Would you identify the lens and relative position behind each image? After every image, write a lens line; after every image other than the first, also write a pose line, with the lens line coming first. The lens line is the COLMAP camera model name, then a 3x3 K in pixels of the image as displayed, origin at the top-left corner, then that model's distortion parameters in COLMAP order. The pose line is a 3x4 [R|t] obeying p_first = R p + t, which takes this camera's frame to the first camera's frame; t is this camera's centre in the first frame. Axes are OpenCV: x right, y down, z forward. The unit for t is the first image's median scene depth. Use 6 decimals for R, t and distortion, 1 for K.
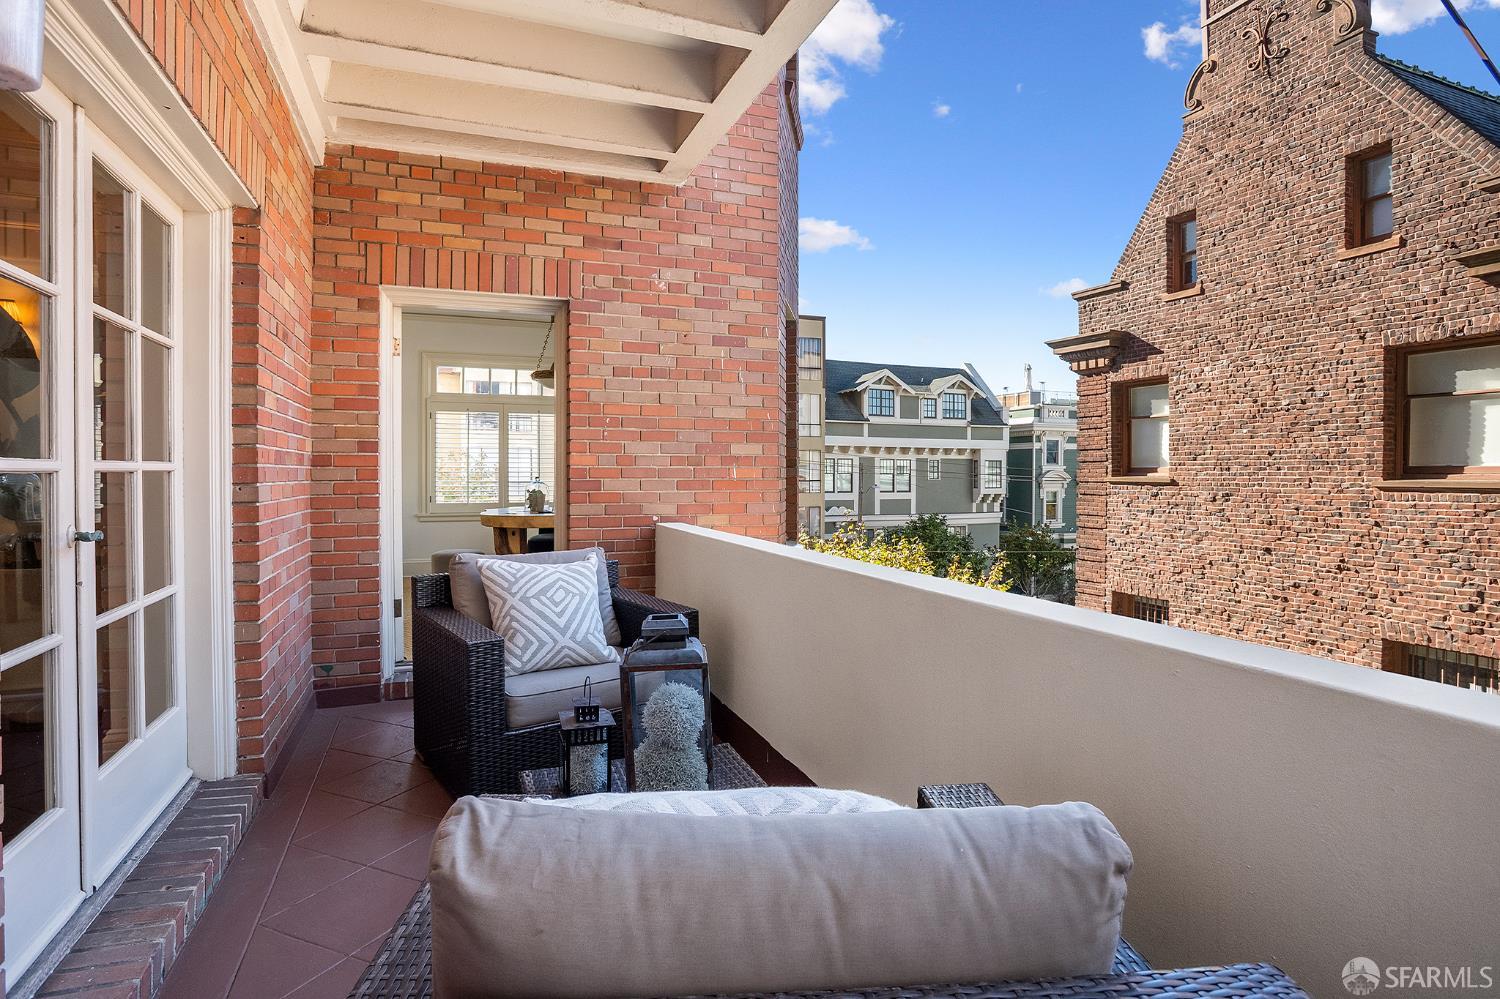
lens RADIAL K [[736.1, 0, 740.2], [0, 736.1, 491.9], [0, 0, 1]] dist [-0.073086, 0.031524]
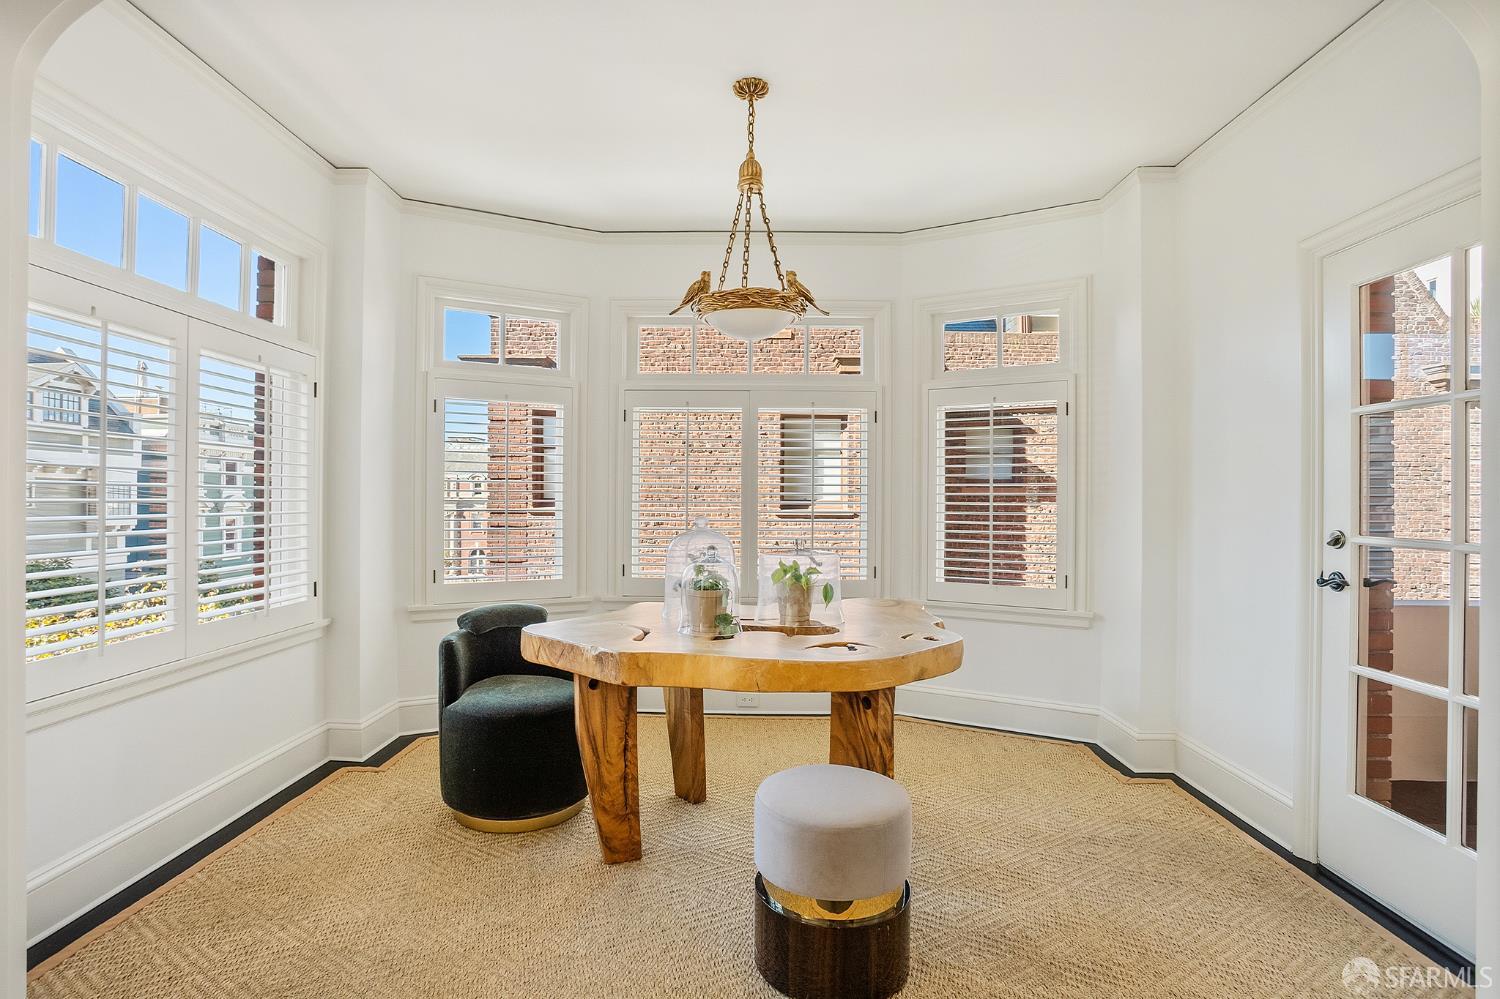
lens RADIAL K [[736.1, 0, 740.2], [0, 736.1, 491.9], [0, 0, 1]] dist [-0.073086, 0.031524]
pose [[0.385709, 0.012929, 0.922530, -0.088218], [0.018399, 0.999595, -0.021702, -0.004989], [-0.922437, 0.025344, 0.385315, 0.119742]]
